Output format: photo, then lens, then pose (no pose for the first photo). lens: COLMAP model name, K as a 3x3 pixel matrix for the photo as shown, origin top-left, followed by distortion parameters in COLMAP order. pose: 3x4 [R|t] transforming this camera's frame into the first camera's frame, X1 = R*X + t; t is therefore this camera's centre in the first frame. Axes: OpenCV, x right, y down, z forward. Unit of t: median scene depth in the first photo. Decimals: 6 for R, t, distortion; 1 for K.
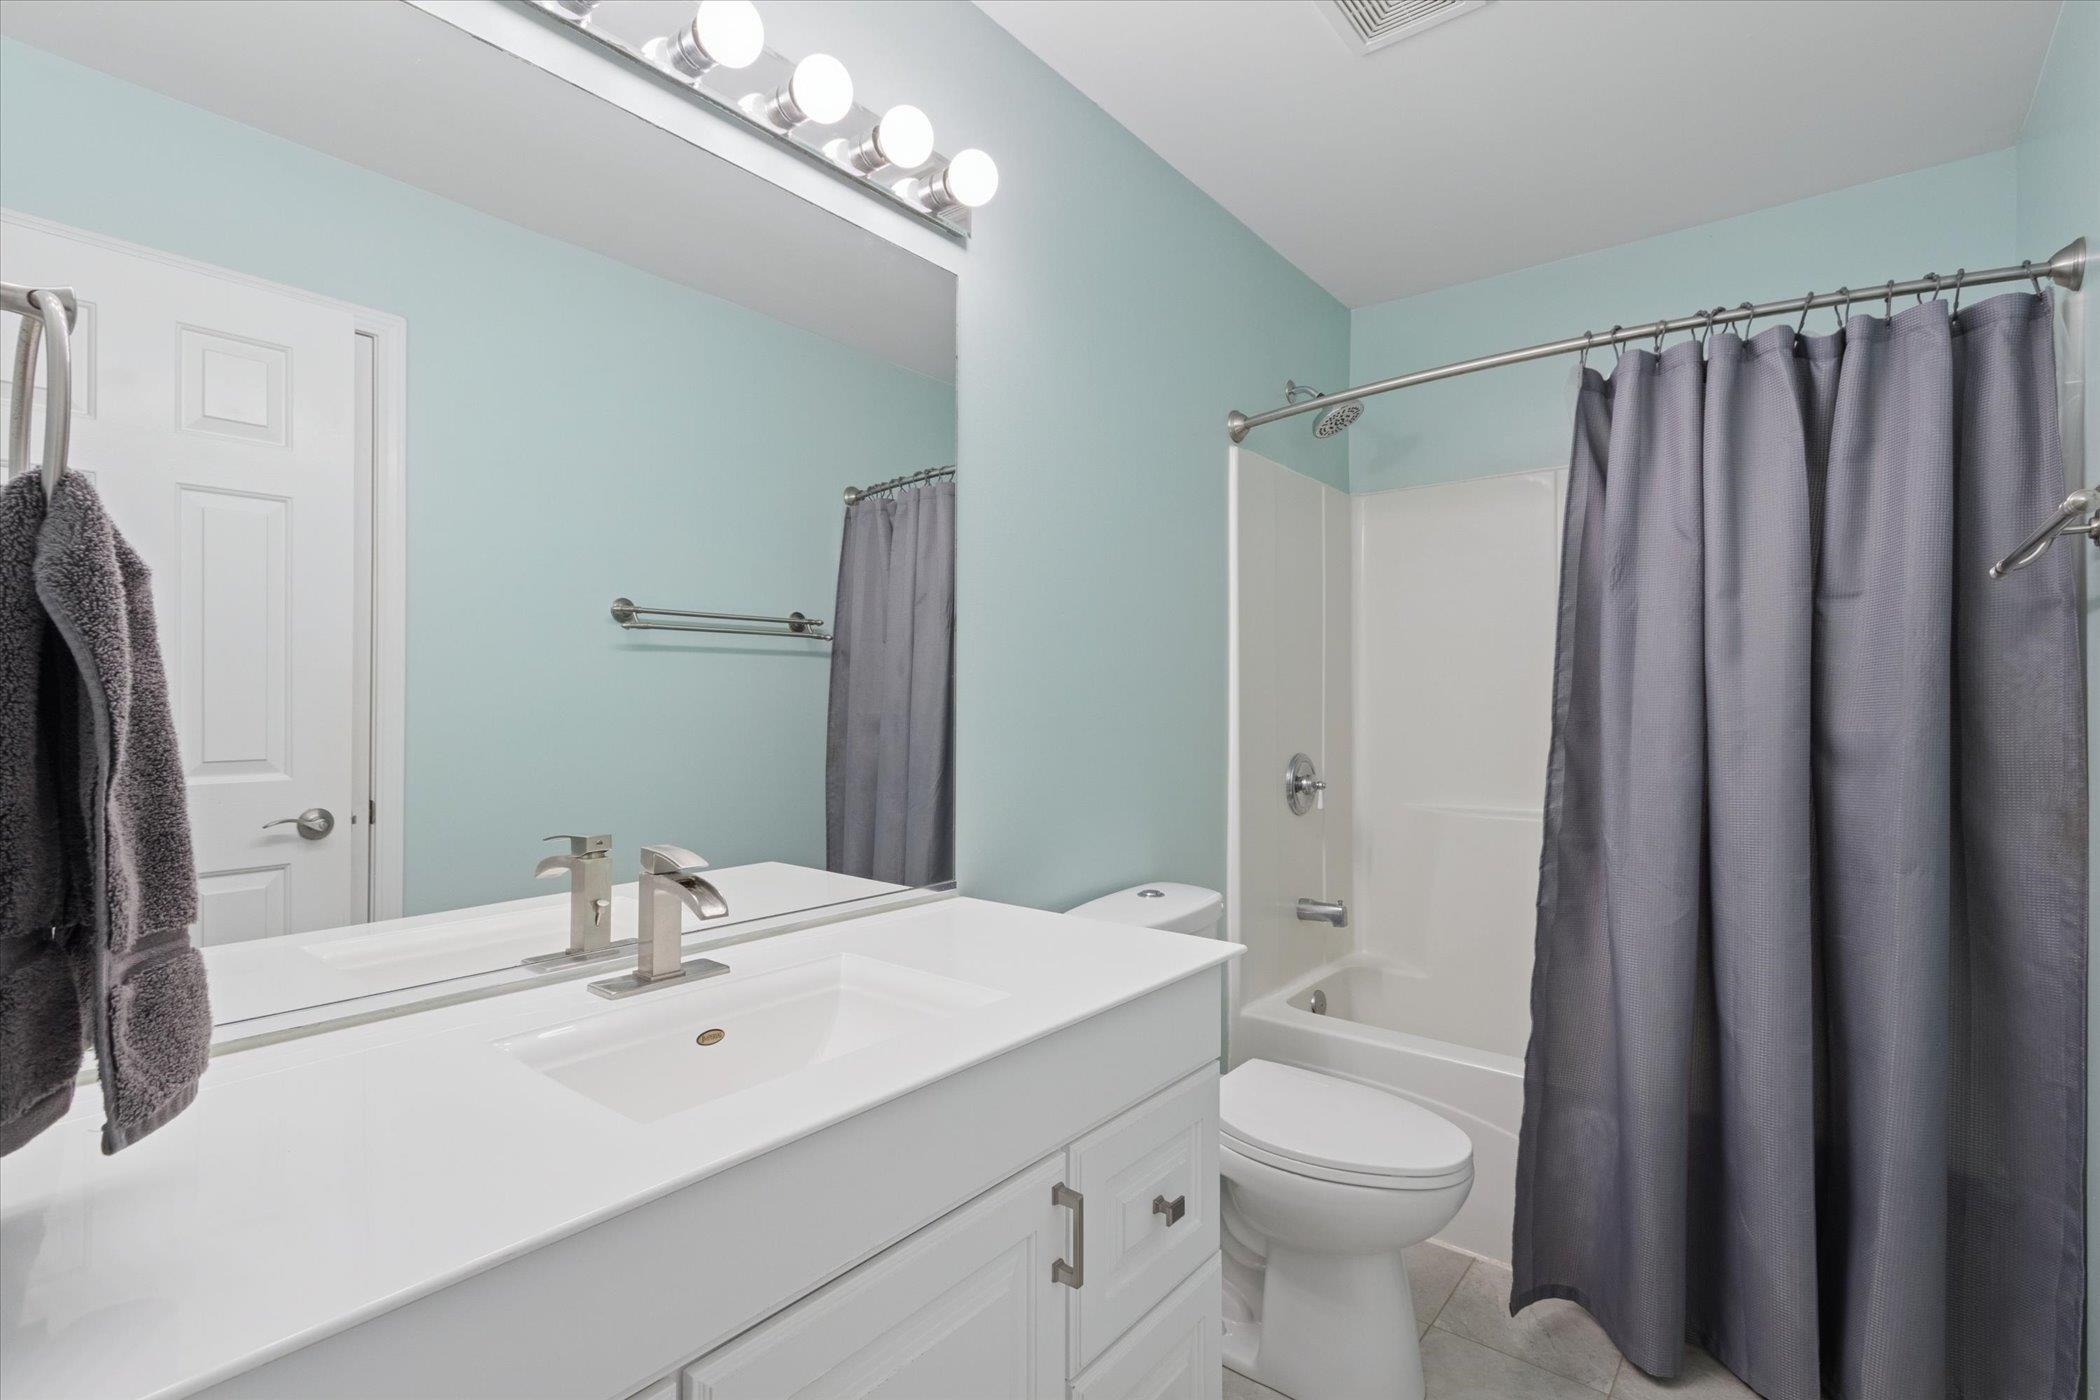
lens RADIAL K [[985.9, 0, 1043.7], [0, 985.9, 699.7], [0, 0, 1]] dist [0.005948, -0.001634]
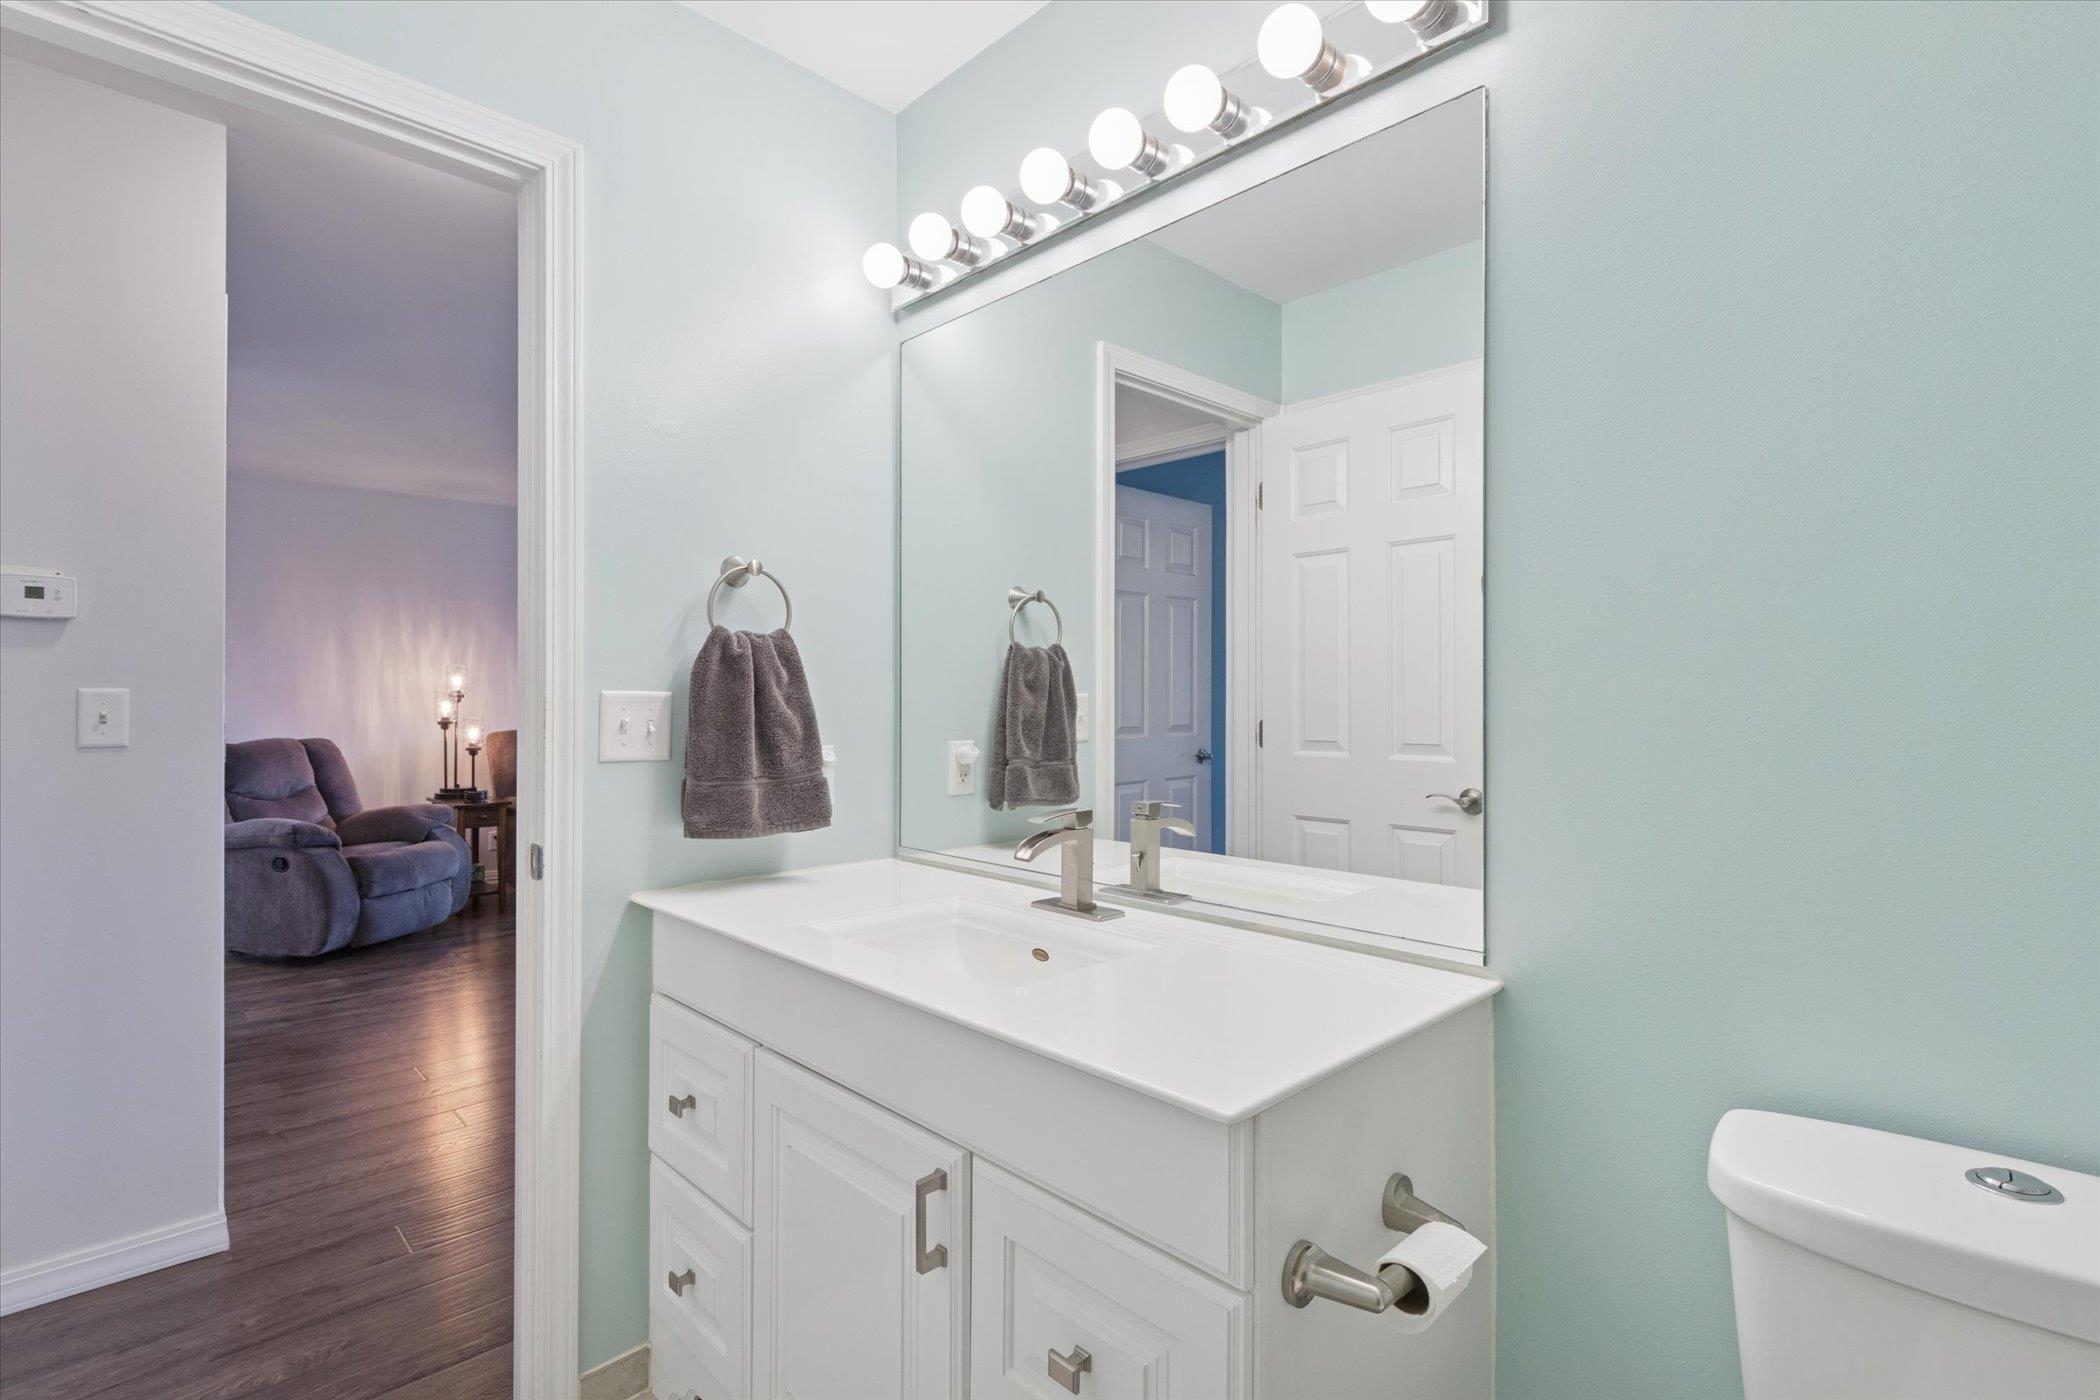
lens RADIAL K [[985.9, 0, 1043.8], [0, 985.9, 696.9], [0, 0, 1]] dist [0.005948, -0.001634]
pose [[-0.120601, -0.002889, -0.992697, 0.581346], [-0.000160, 0.999996, -0.002891, 0.002224], [0.992701, -0.000190, -0.120601, 0.701703]]
